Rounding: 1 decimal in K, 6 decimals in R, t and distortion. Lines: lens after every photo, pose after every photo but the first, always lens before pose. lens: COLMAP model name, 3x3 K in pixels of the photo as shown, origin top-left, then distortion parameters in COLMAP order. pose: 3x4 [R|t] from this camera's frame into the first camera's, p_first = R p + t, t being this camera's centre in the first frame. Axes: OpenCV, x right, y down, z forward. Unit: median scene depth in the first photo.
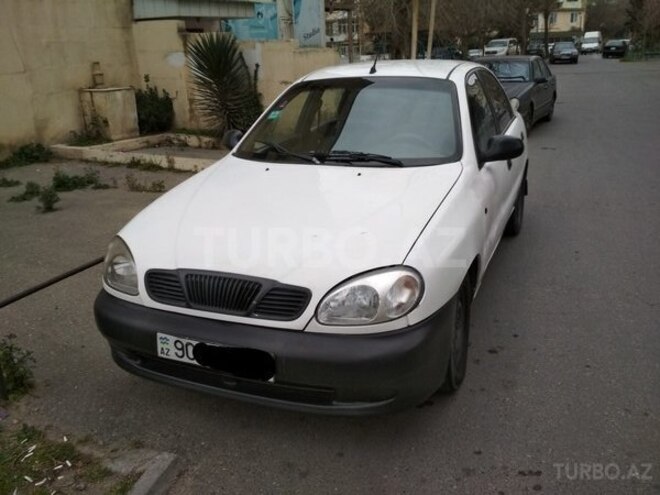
lens RADIAL K [[591.4, 0, 330.6], [0, 591.4, 258.5], [0, 0, 1]] dist [0.059910, -0.016035]
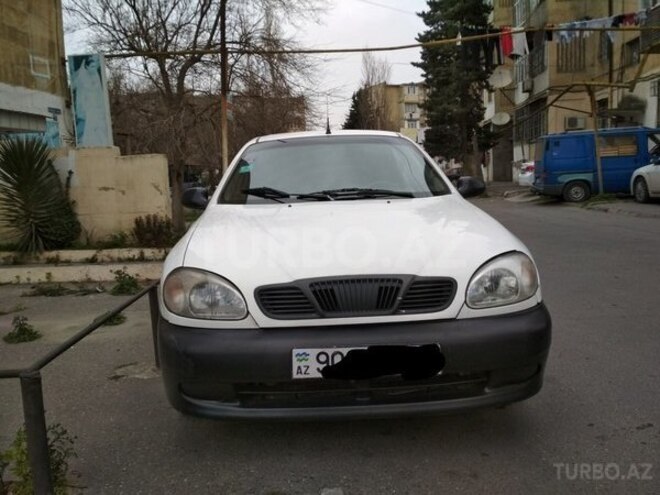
lens RADIAL K [[589.8, 0, 330.0], [0, 589.8, 247.5], [0, 0, 1]] dist [0.084518, -0.165216]
pose [[0.908380, -0.051738, 0.414933, -0.597083], [0.148041, 0.967836, -0.203414, 0.164860], [-0.391063, 0.246204, 0.886822, 0.160178]]
